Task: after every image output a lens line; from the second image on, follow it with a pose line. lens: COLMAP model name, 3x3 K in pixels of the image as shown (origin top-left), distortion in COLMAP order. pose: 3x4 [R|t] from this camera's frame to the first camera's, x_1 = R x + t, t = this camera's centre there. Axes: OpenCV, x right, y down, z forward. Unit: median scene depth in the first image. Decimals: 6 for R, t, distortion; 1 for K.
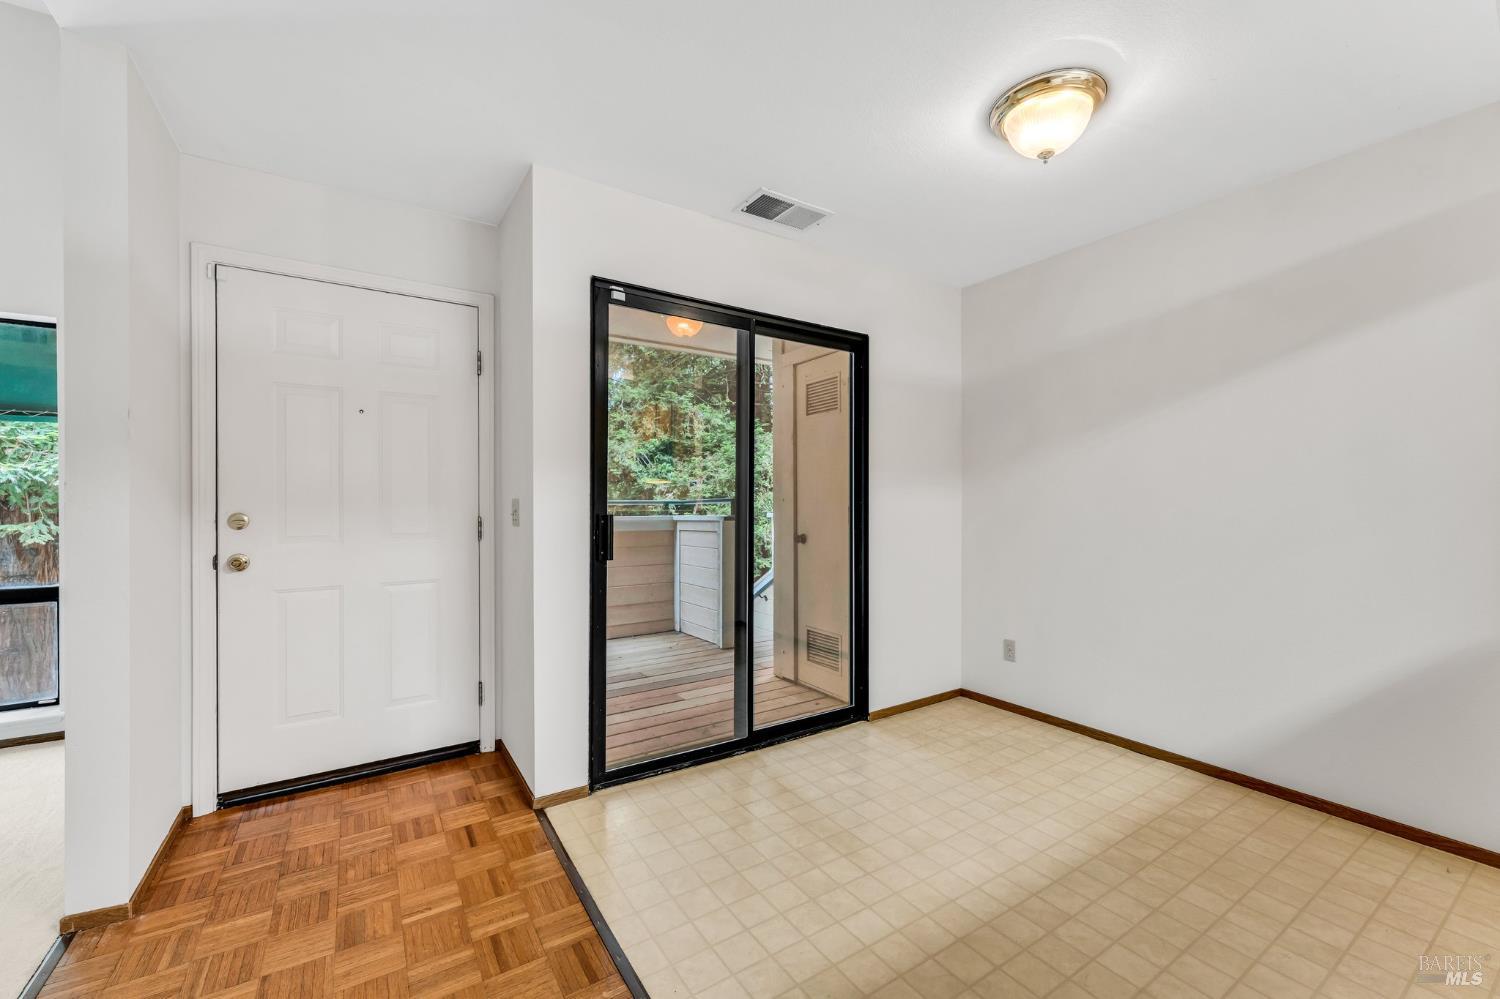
lens RADIAL K [[593.3, 0, 739.2], [0, 593.3, 502.0], [0, 0, 1]] dist [-0.001471, 0.000007]
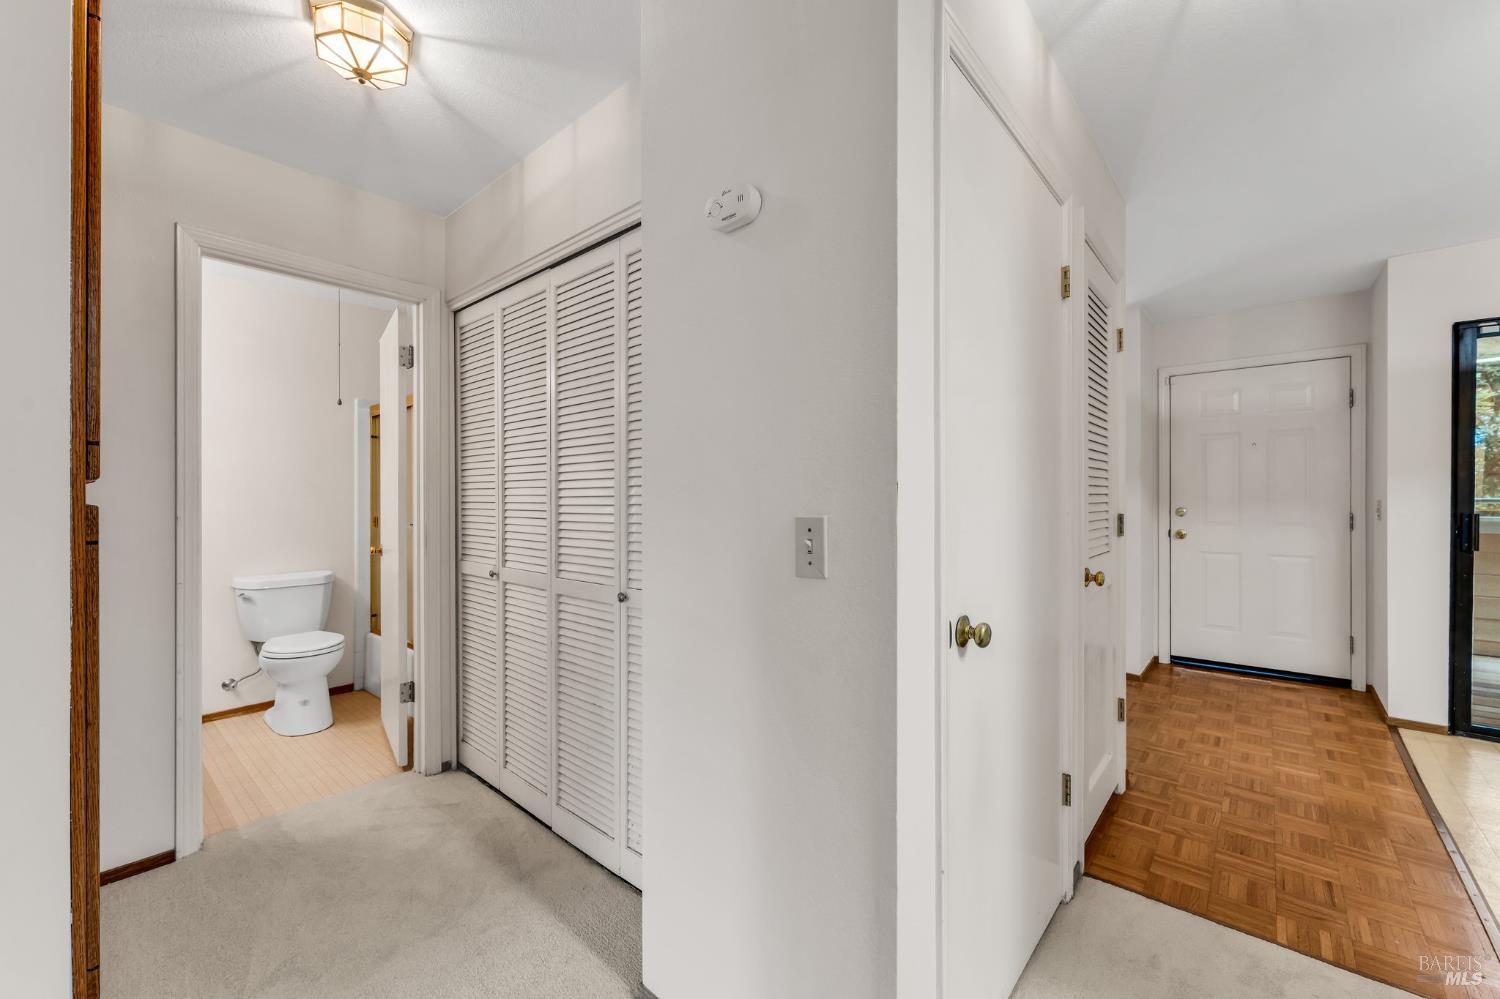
lens RADIAL K [[600.7, 0, 751.6], [0, 600.7, 501.4], [0, 0, 1]] dist [-0.000140, 0.000073]
pose [[0.284717, 0.006245, -0.958591, 0.538917], [0.003388, 0.999966, 0.007521, -0.018010], [0.958605, -0.005390, 0.284687, -0.772772]]
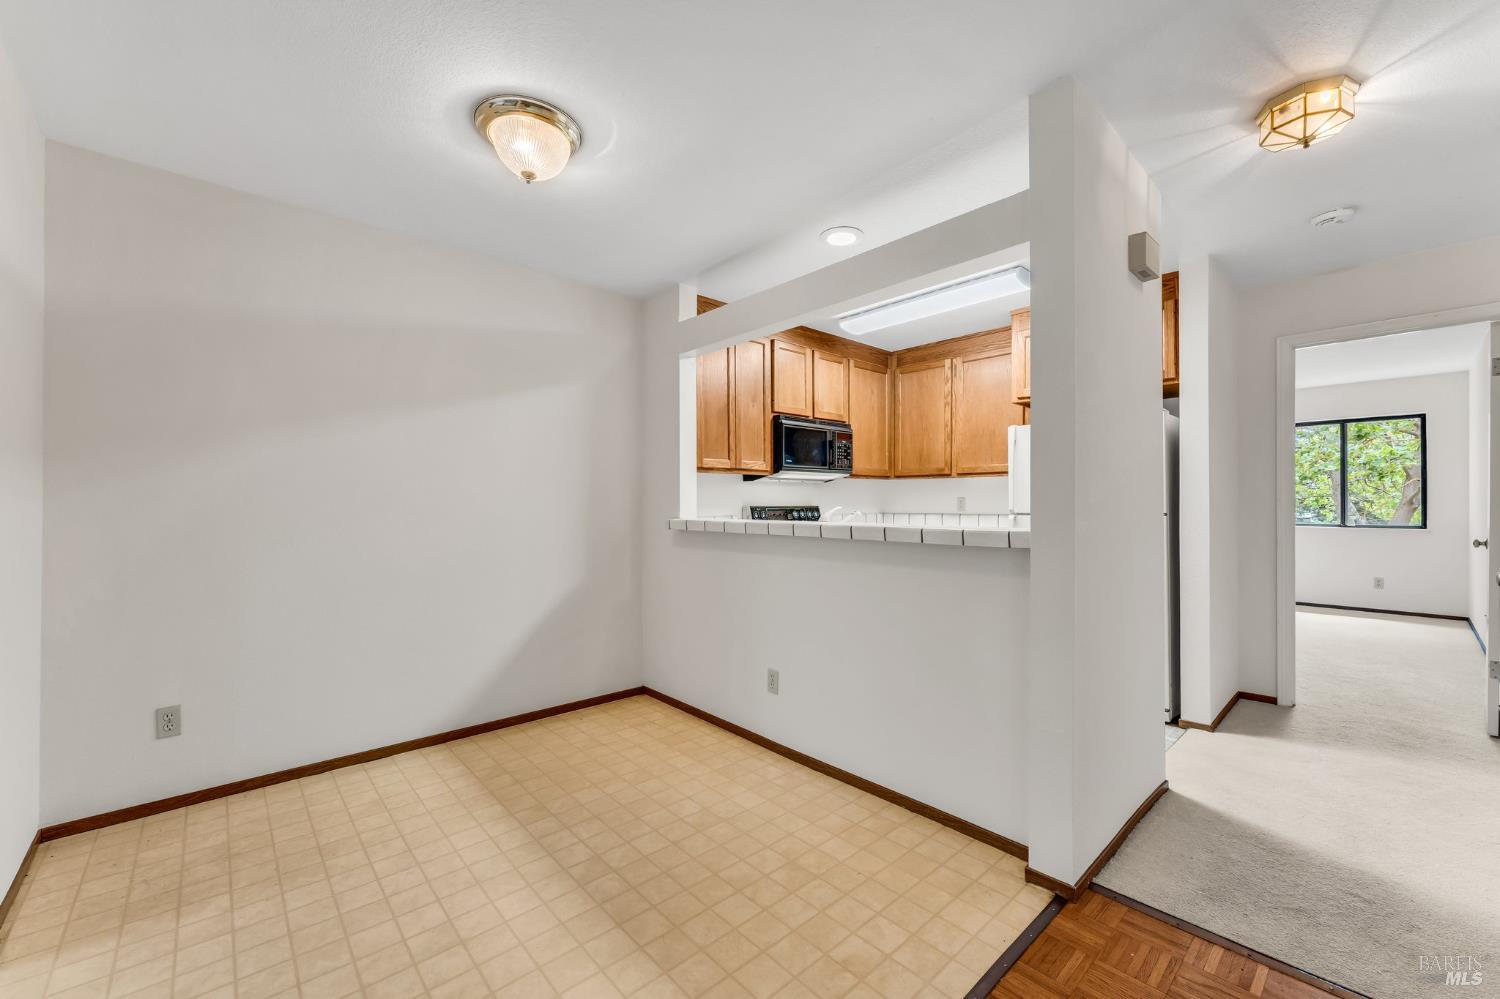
lens RADIAL K [[595.2, 0, 746.9], [0, 595.2, 502.2], [0, 0, 1]] dist [0.000468, 0.000042]
pose [[-0.168009, 0.006507, 0.985764, -0.462425], [-0.001105, 0.999976, -0.006790, 0.000336], [-0.985785, -0.002230, -0.167998, 0.627030]]
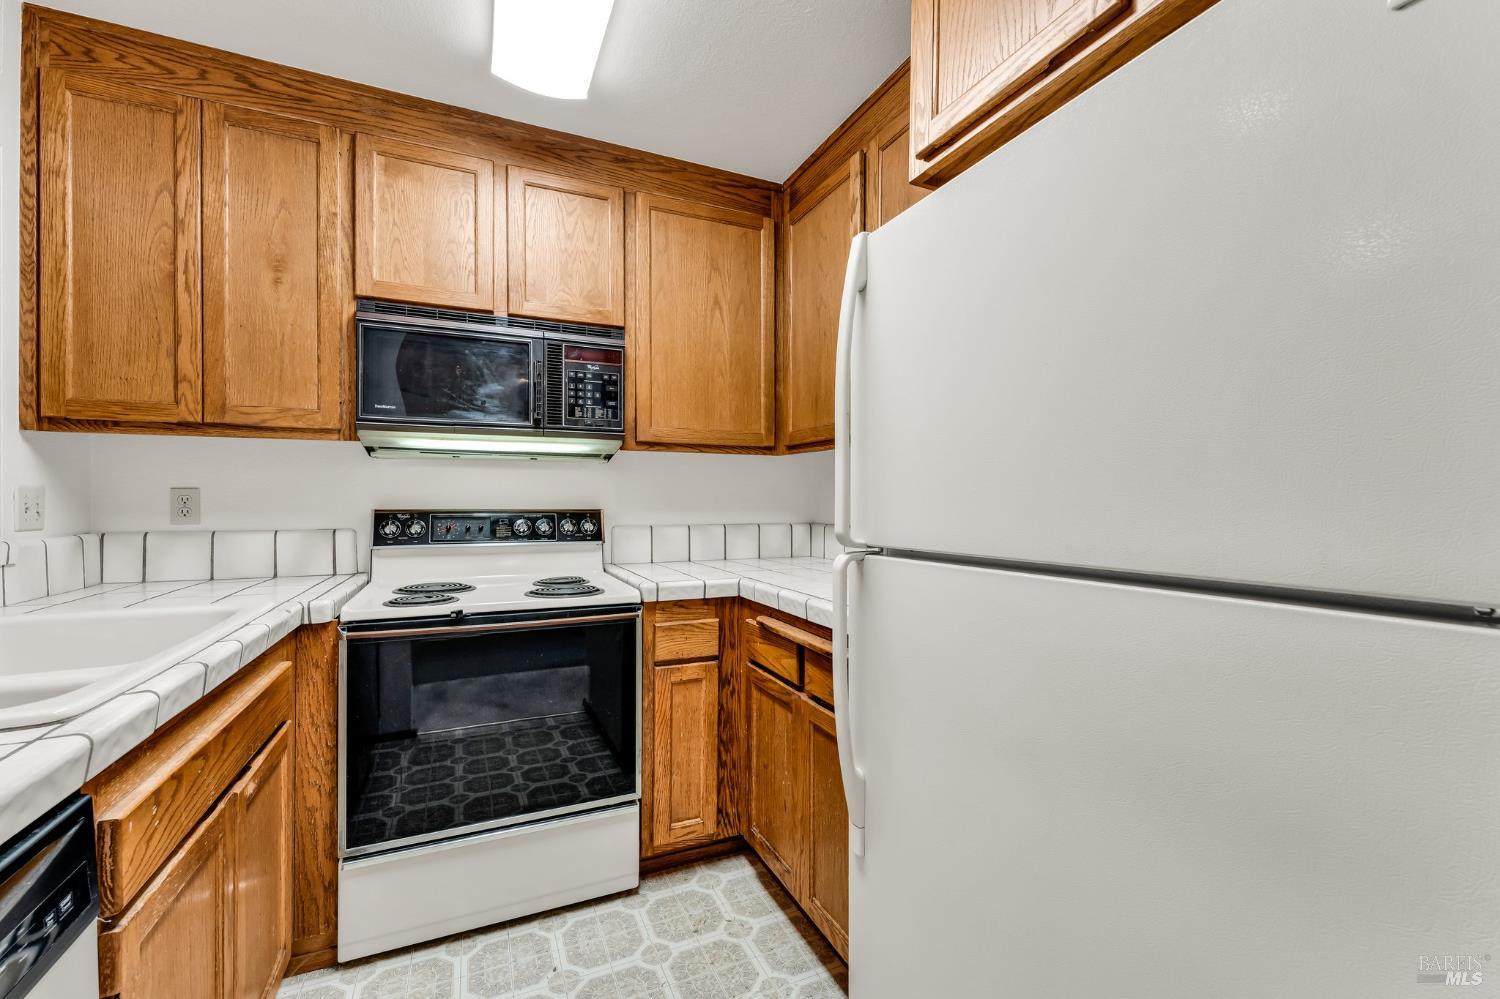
lens RADIAL K [[624.5, 0, 795.5], [0, 624.5, 499.7], [0, 0, 1]] dist [0.000084, -0.000128]
pose [[0.126672, 0.005136, 0.991931, 0.477911], [-0.007537, 0.999963, -0.004215, -0.014408], [-0.991916, -0.006942, 0.126706, -0.369038]]
